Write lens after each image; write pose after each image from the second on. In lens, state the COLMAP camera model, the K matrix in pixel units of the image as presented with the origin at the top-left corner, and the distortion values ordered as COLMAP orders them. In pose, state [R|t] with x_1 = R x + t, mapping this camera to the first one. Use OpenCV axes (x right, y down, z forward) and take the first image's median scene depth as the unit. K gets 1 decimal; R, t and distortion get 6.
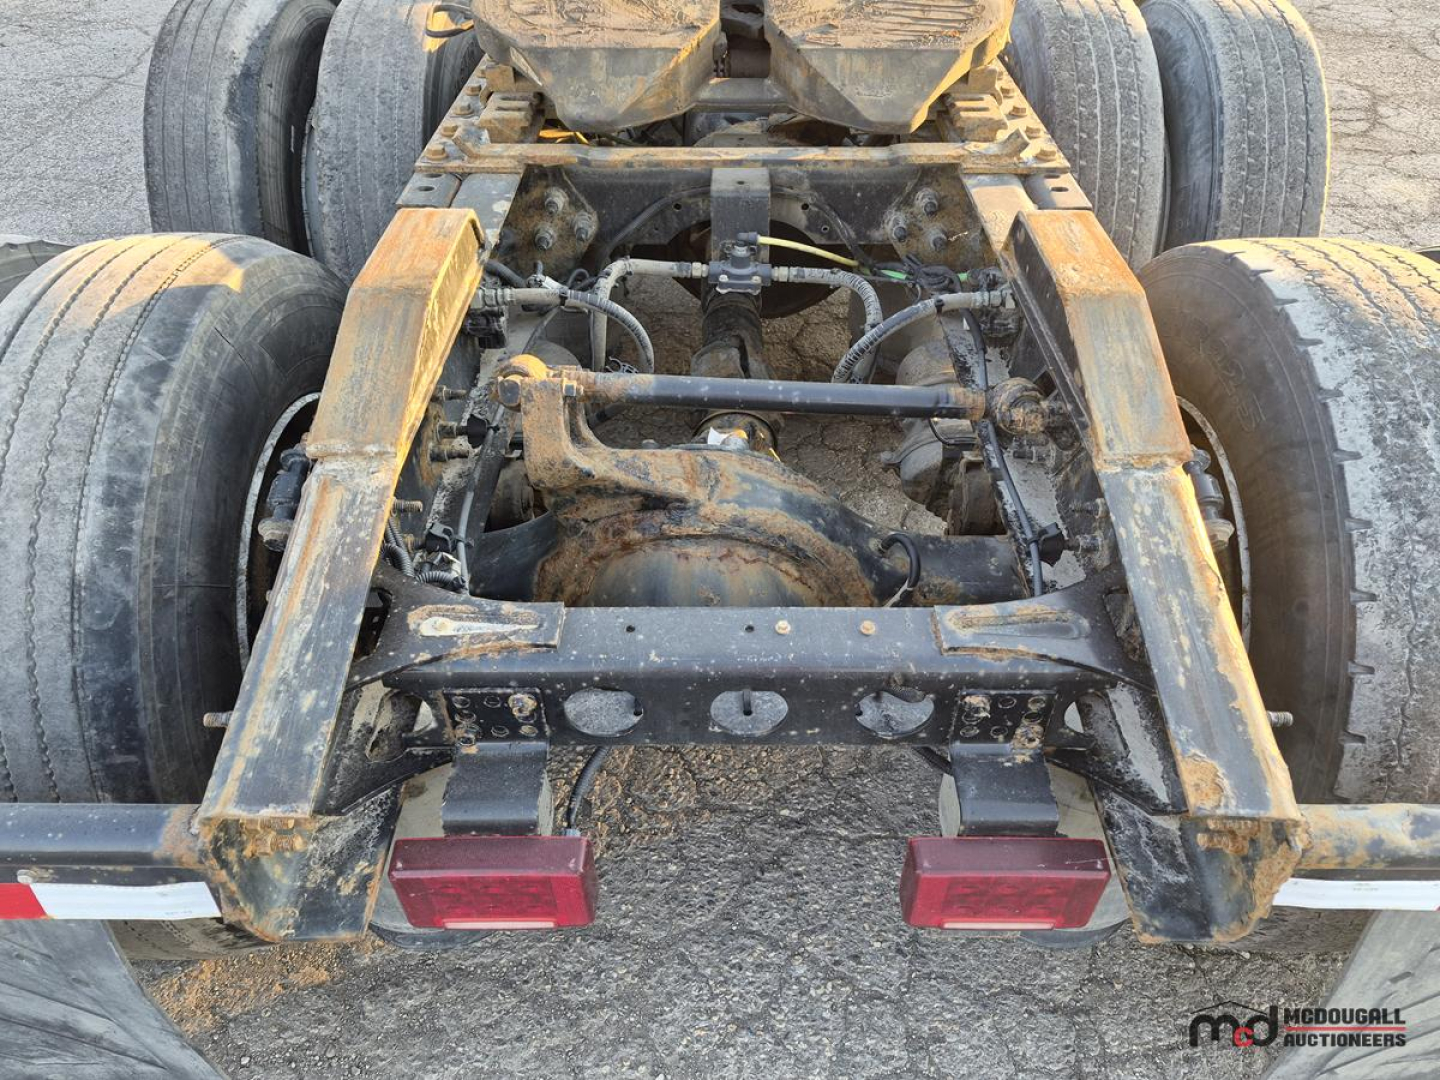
lens RADIAL K [[989.0, 0, 729.1], [0, 989.0, 544.5], [0, 0, 1]] dist [0.105604, -0.132098]
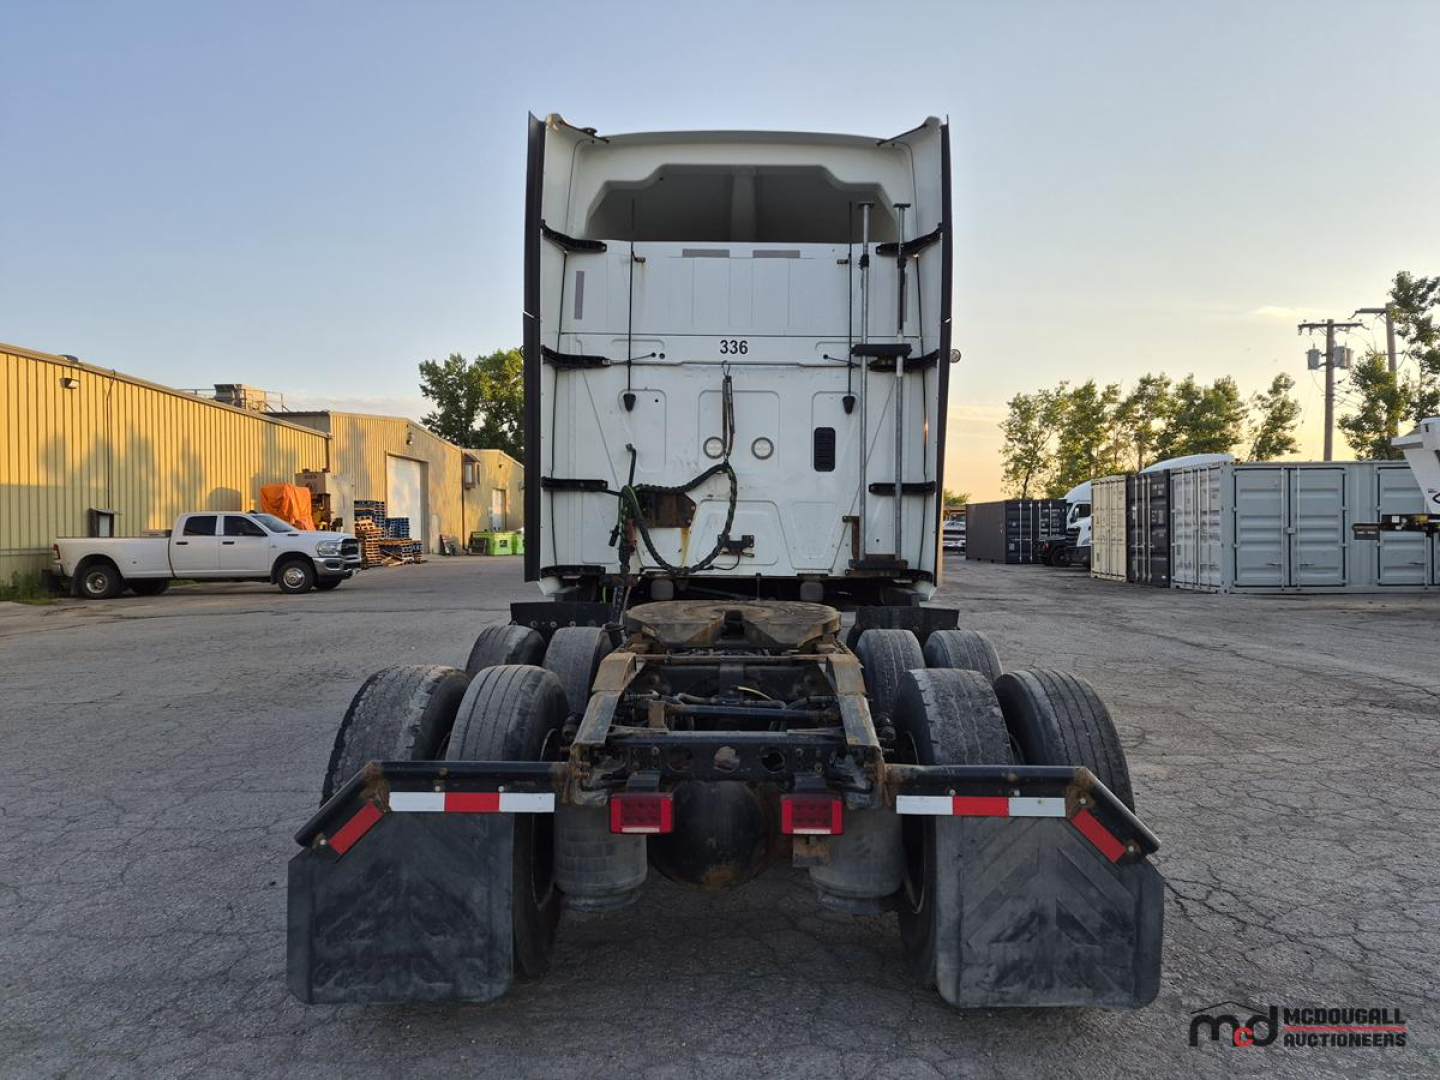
lens RADIAL K [[989.0, 0, 729.1], [0, 989.0, 544.5], [0, 0, 1]] dist [0.105604, -0.132098]
pose [[0.999880, 0.007102, -0.013755, 0.038395], [-0.014334, 0.760362, -0.649341, 1.029042], [0.005847, 0.649461, 0.760373, -1.101003]]
